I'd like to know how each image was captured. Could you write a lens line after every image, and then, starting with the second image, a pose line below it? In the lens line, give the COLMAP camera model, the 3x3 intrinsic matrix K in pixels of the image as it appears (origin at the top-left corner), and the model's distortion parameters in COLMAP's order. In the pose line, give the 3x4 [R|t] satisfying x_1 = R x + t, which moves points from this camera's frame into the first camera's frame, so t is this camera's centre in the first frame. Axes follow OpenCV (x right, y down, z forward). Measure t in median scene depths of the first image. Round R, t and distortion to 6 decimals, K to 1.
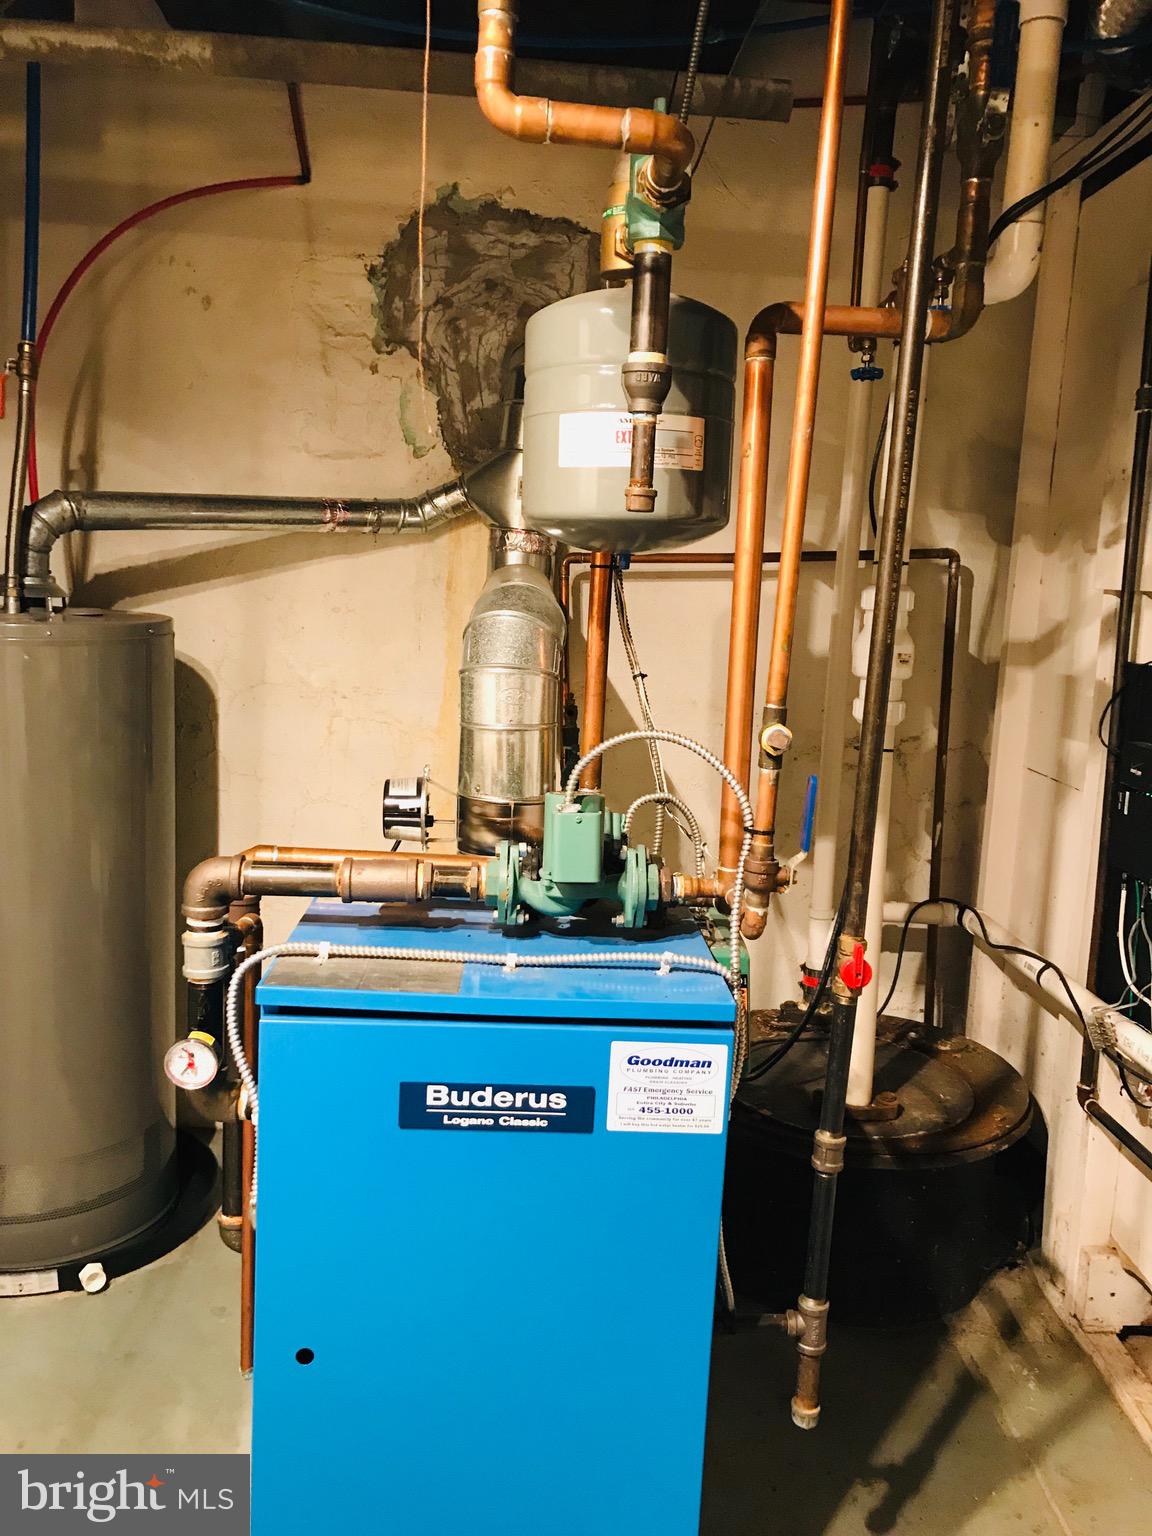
lens RADIAL K [[1253.7, 0, 577.8], [0, 1253.7, 755.5], [0, 0, 1]] dist [0.015753, -0.019635]
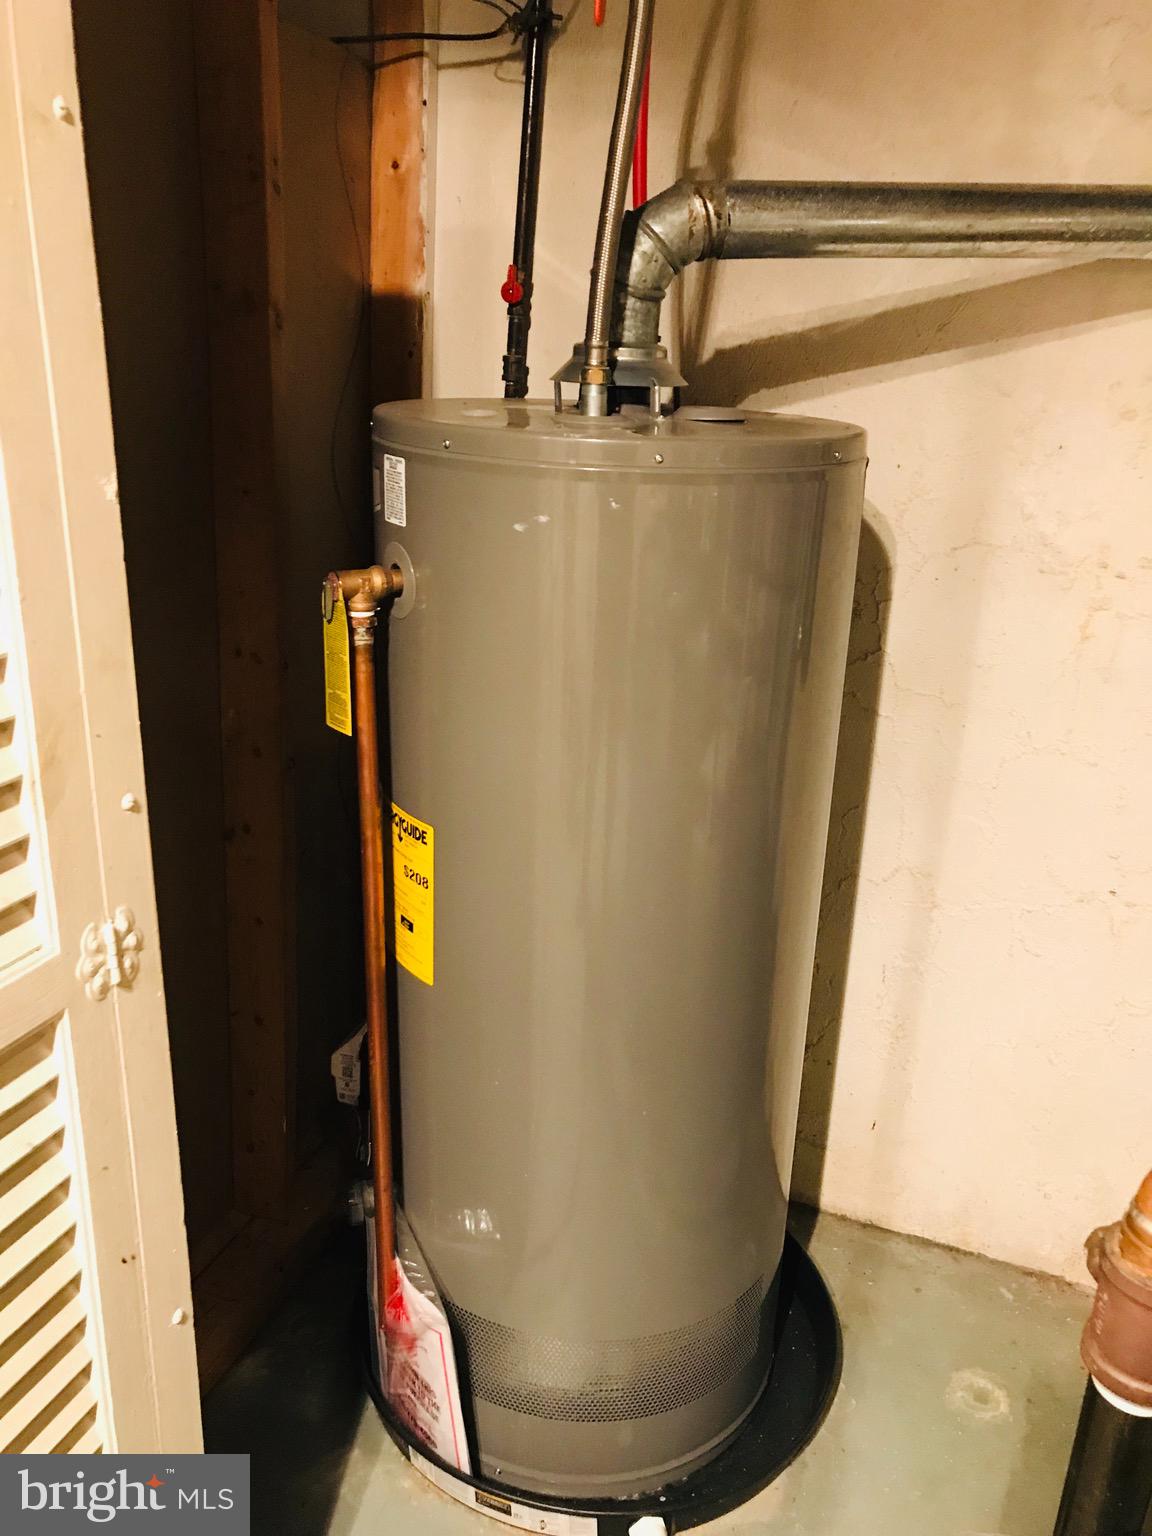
lens RADIAL K [[1253.7, 0, 582.4], [0, 1253.7, 772.1], [0, 0, 1]] dist [0.015753, -0.019635]
pose [[0.914049, 0.126063, -0.385516, -0.204082], [-0.059974, 0.982033, 0.178927, -0.053359], [0.401145, -0.140427, 0.905186, 0.438980]]
